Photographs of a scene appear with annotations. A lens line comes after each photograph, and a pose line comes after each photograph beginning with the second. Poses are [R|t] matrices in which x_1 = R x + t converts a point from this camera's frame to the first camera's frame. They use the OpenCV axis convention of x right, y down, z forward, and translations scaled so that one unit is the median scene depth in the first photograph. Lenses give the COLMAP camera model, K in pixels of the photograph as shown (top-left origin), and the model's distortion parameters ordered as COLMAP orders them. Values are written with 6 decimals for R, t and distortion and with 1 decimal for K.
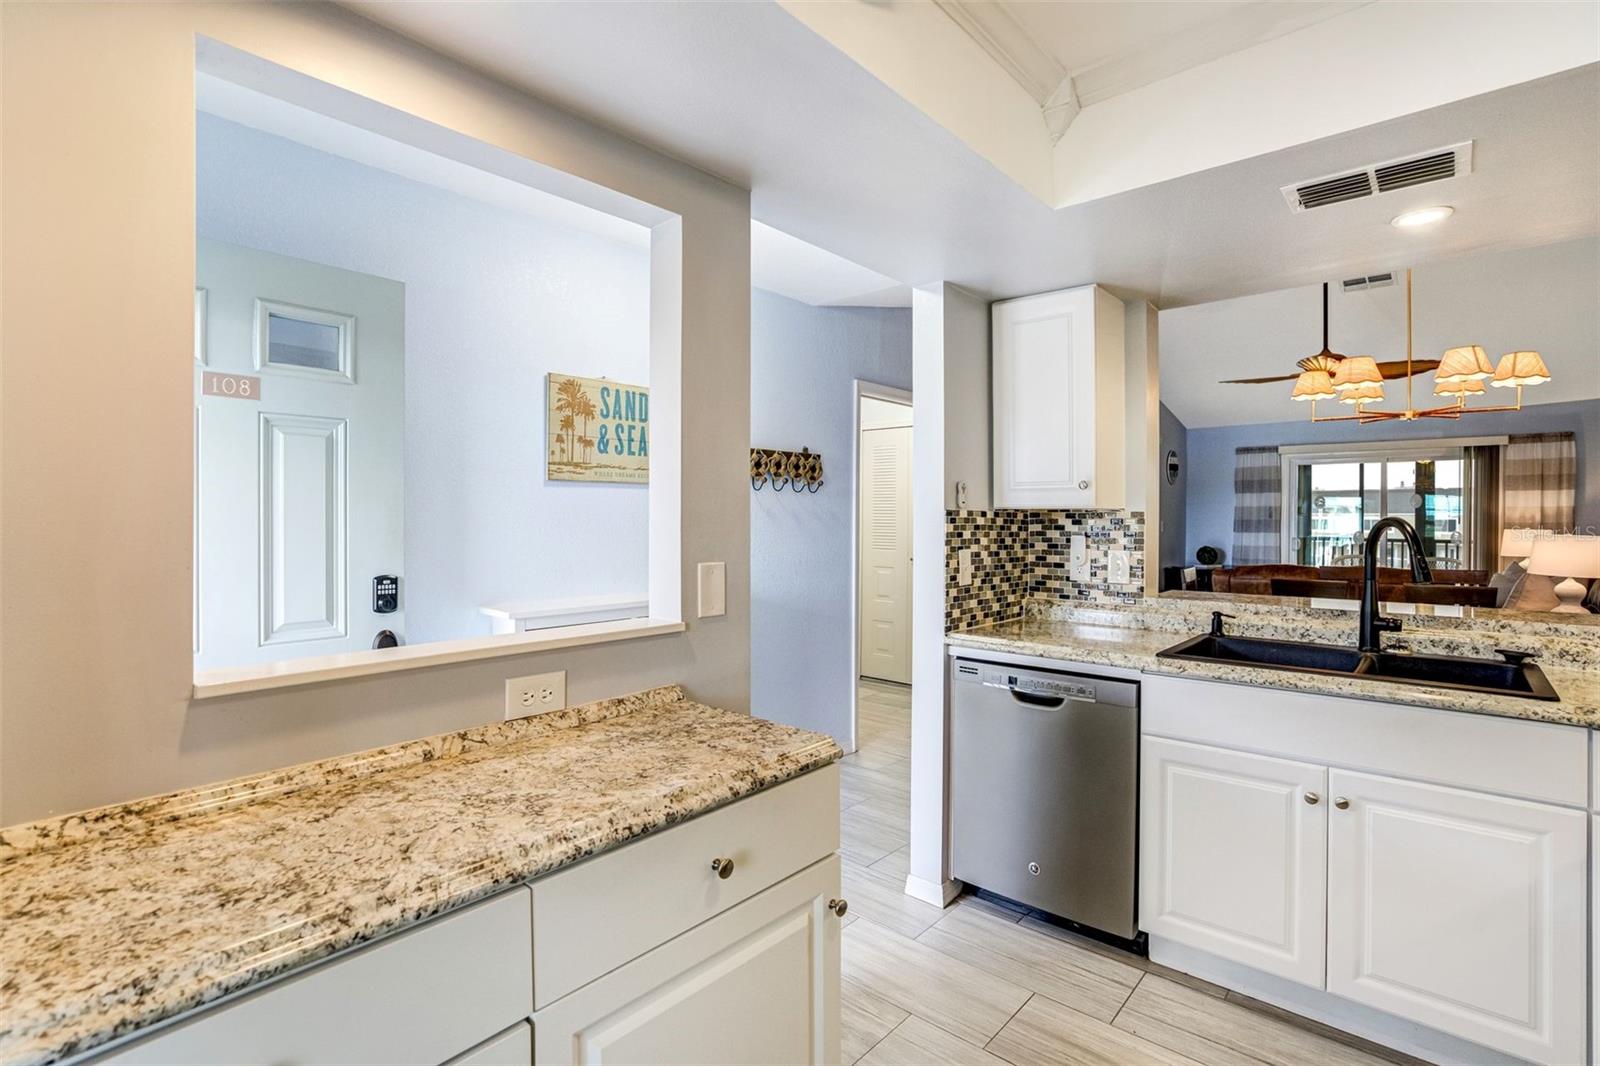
lens RADIAL K [[748.5, 0, 784.3], [0, 748.5, 522.9], [0, 0, 1]] dist [-0.051335, 0.018566]
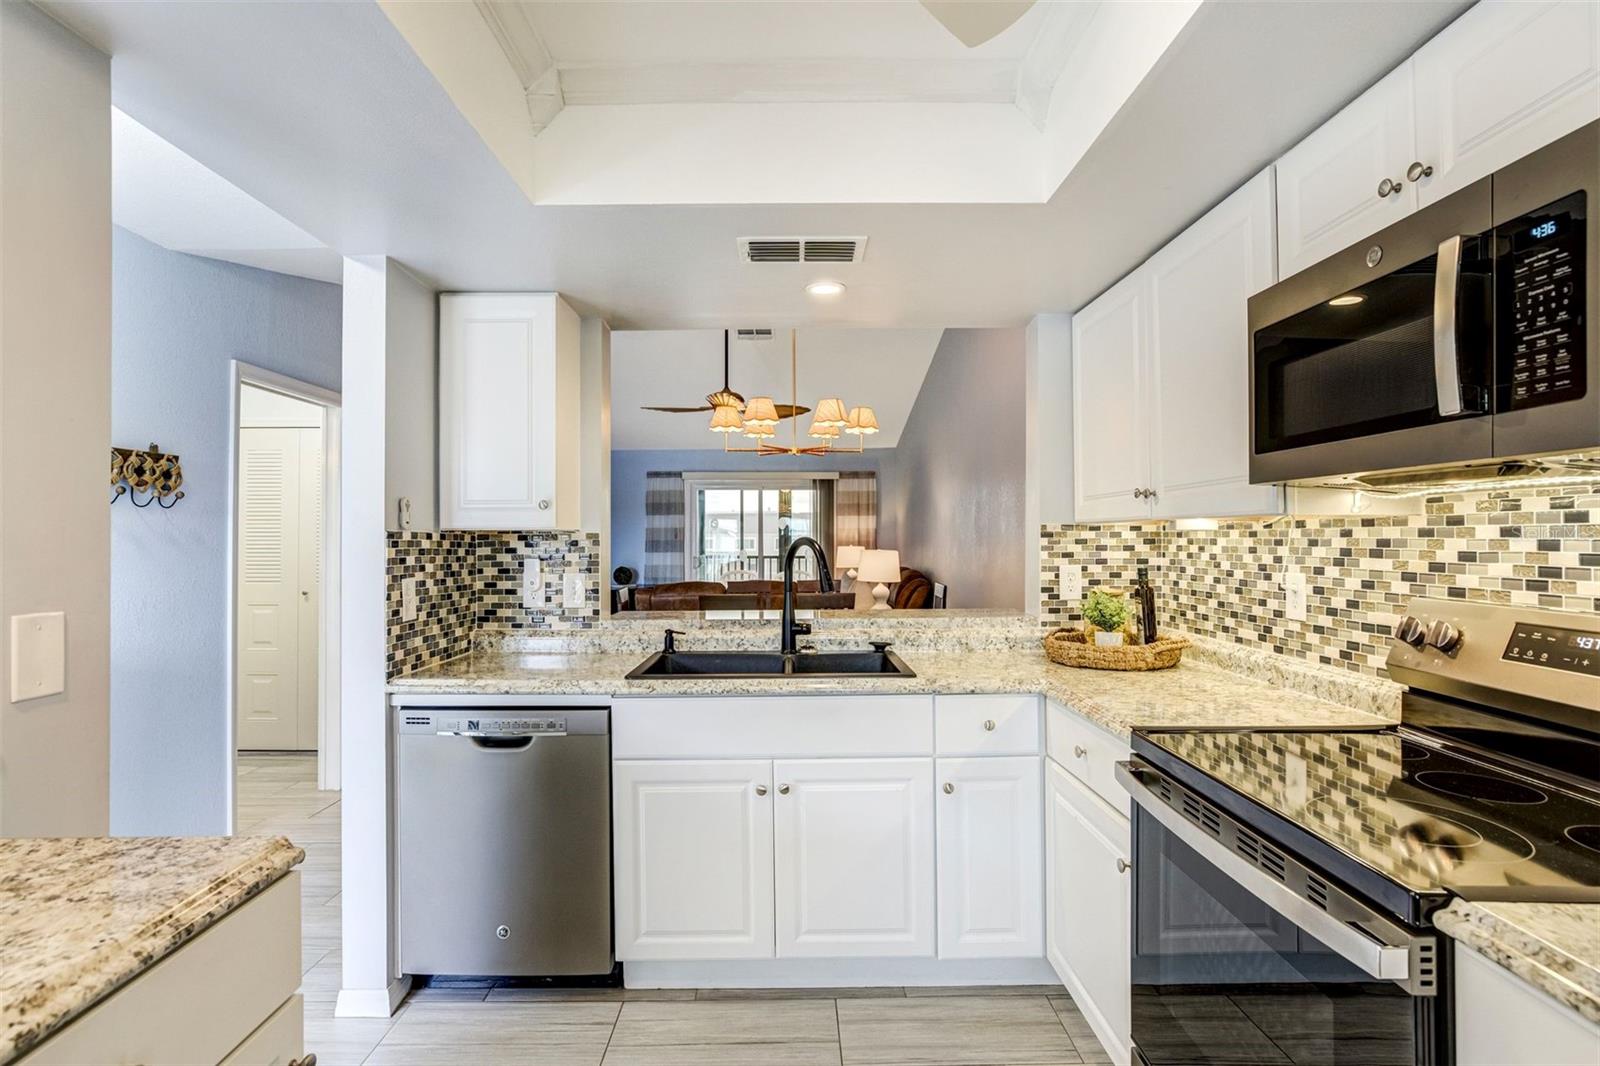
lens RADIAL K [[812.2, 0, 800.0], [0, 812.2, 533.0], [0, 0, 1]] dist [-0.049734, 0.030362]
pose [[0.739153, -0.001480, 0.673536, -0.043518], [0.011662, 0.999876, -0.010601, -0.000774], [-0.673437, 0.015691, 0.739078, 0.029280]]
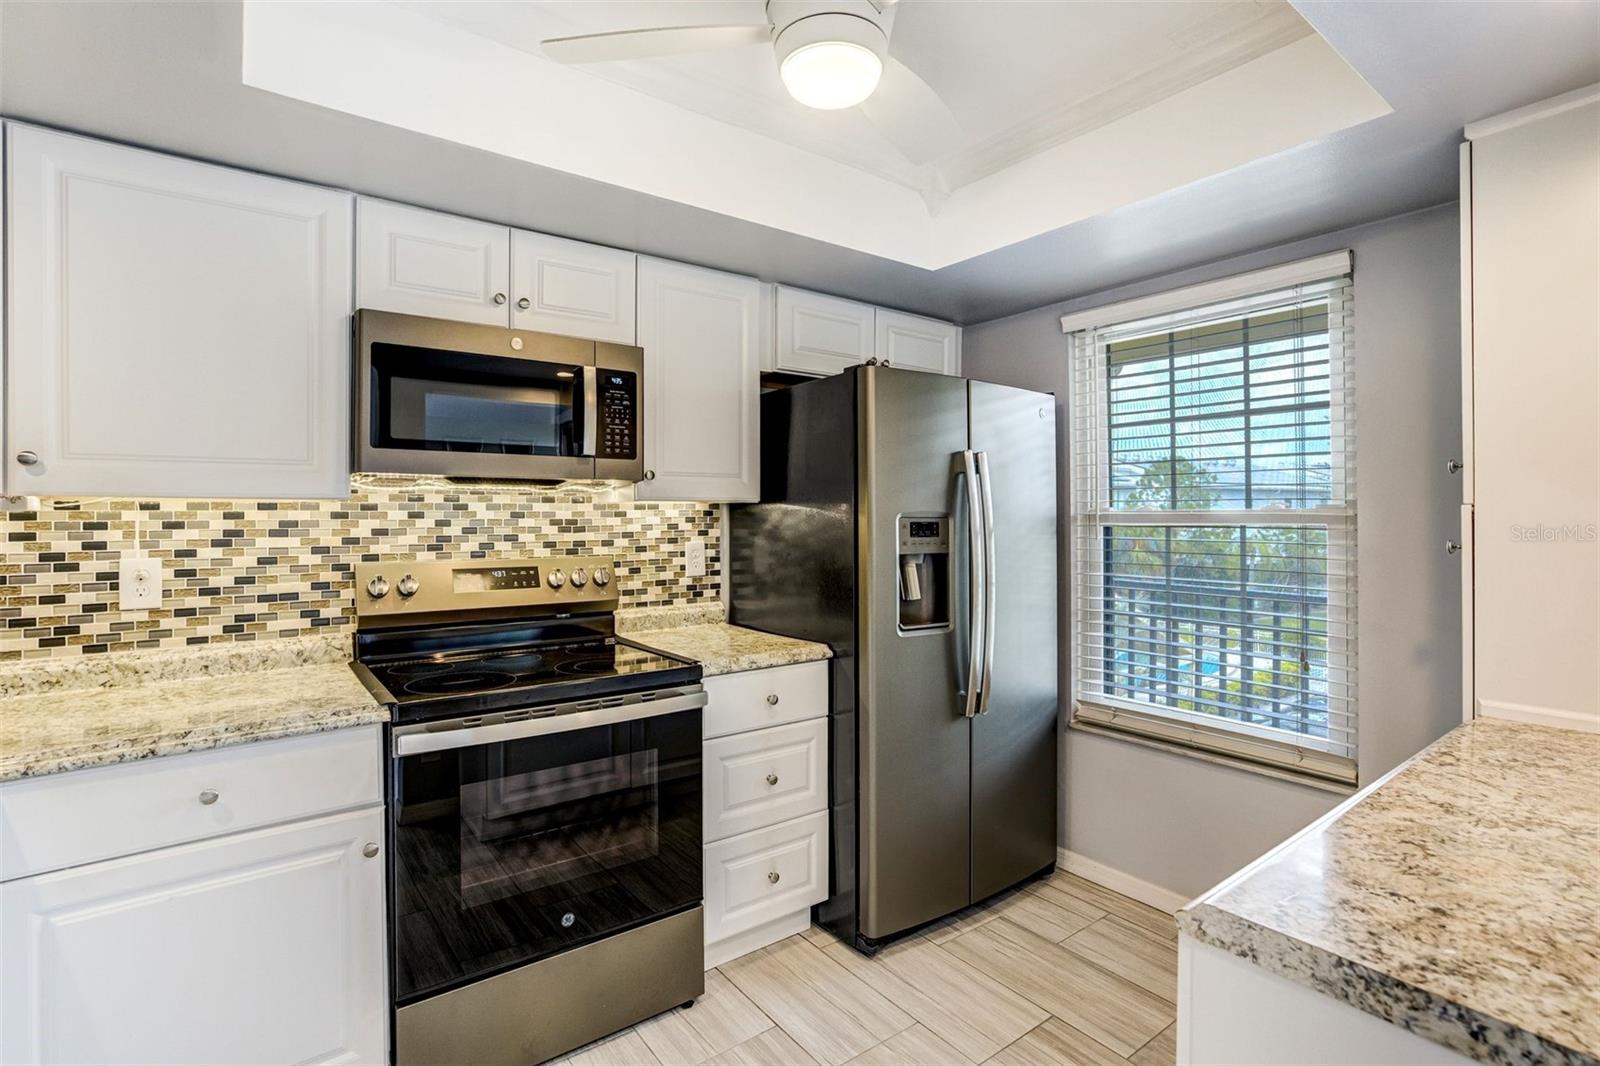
lens RADIAL K [[748.5, 0, 784.3], [0, 748.5, 522.9], [0, 0, 1]] dist [-0.051335, 0.018566]
pose [[-0.980397, 0.000444, 0.197030, 0.120633], [0.003942, 0.999842, 0.017359, -0.005147], [-0.196991, 0.017795, -0.980244, 0.734860]]
